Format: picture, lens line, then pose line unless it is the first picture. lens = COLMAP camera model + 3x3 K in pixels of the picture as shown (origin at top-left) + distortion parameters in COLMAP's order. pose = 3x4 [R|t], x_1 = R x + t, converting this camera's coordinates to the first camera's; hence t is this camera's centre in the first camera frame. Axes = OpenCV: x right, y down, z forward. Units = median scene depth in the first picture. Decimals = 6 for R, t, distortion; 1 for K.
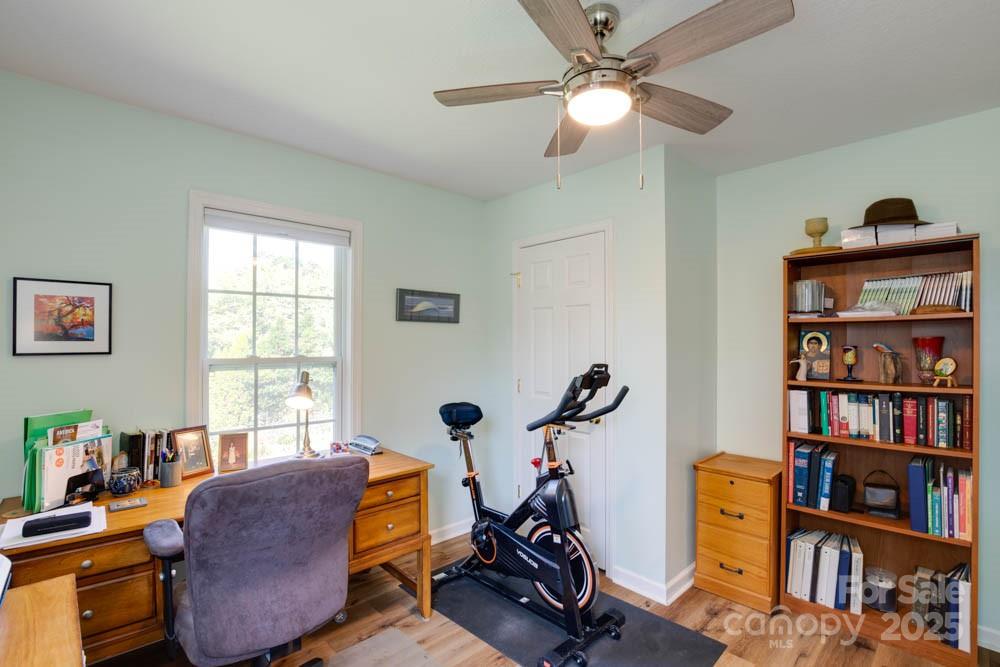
lens RADIAL K [[457.8, 0, 502.3], [0, 457.8, 338.0], [0, 0, 1]] dist [-0.031701, 0.000120]
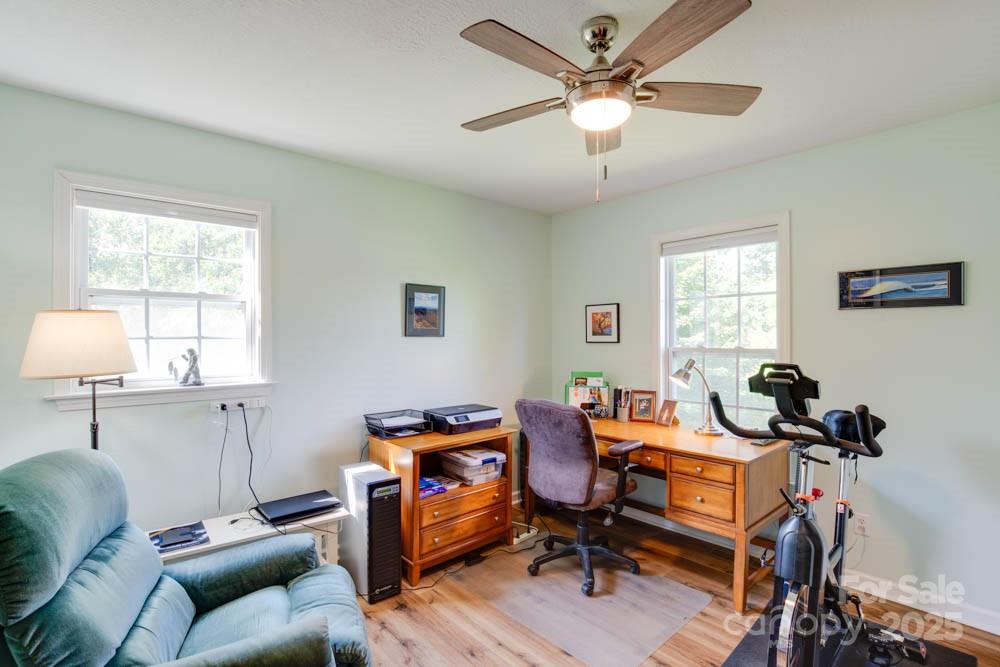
lens RADIAL K [[457.8, 0, 502.3], [0, 457.8, 338.0], [0, 0, 1]] dist [-0.031701, 0.000120]
pose [[-0.019593, 0.000036, -0.999808, 0.945344], [0.013302, 0.999912, -0.000225, 0.011111], [0.999720, -0.013303, -0.019591, 0.576156]]
